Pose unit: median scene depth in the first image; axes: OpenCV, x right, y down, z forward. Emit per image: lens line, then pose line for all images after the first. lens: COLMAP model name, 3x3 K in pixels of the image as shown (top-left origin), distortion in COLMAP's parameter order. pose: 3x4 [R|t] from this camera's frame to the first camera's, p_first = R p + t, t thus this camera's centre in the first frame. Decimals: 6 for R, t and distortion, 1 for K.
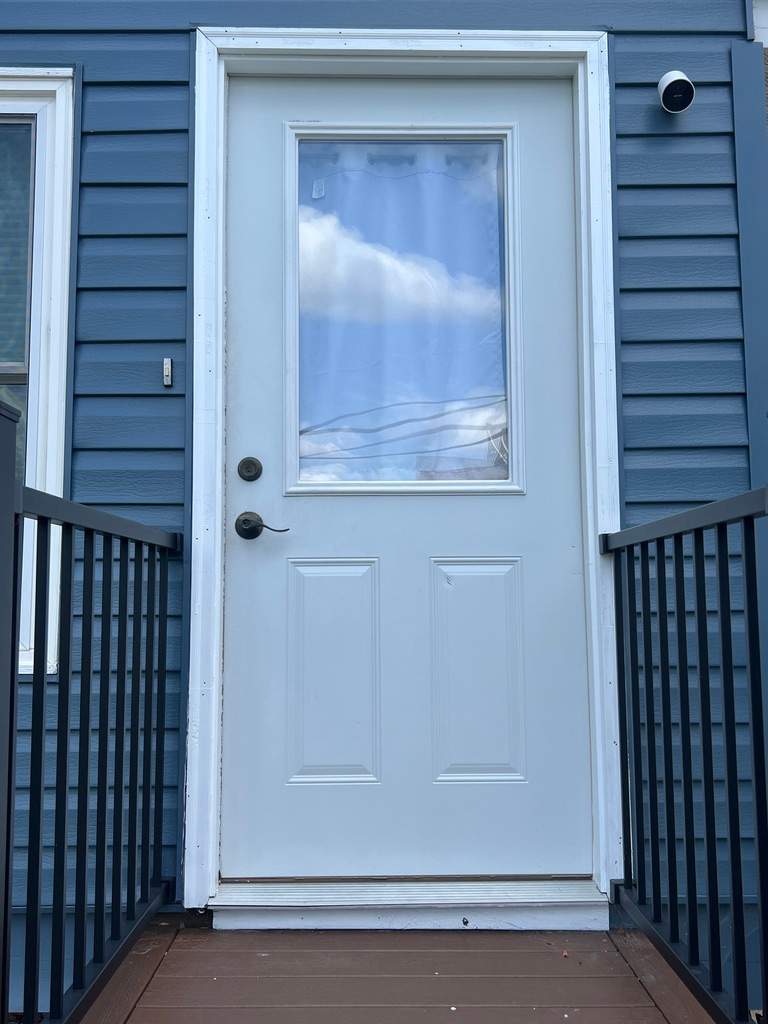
lens RADIAL K [[959.7, 0, 384.0], [0, 959.7, 512.0], [0, 0, 1]] dist [0.006215, 0.002085]
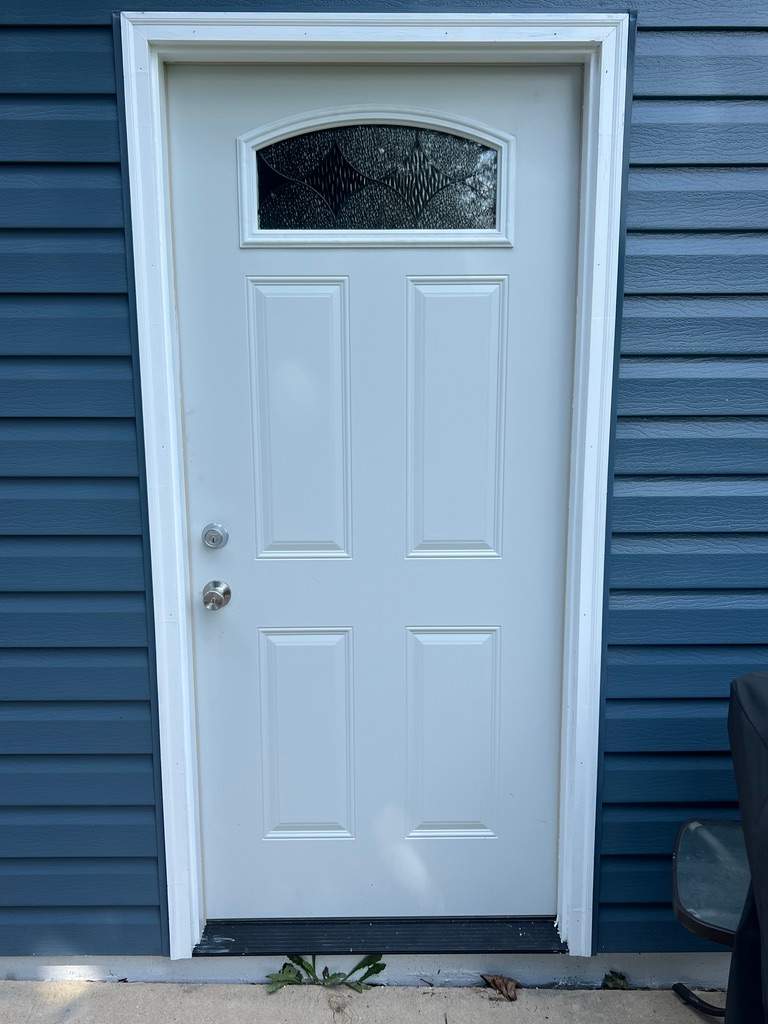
lens RADIAL K [[1041.1, 0, 384.0], [0, 1041.1, 512.0], [0, 0, 1]] dist [0.057909, 0.005007]
pose [[0.999619, -0.004637, 0.027195, -0.001352], [-0.003622, 0.955188, 0.295978, -0.372542], [-0.027349, -0.295964, 0.954808, 0.031581]]
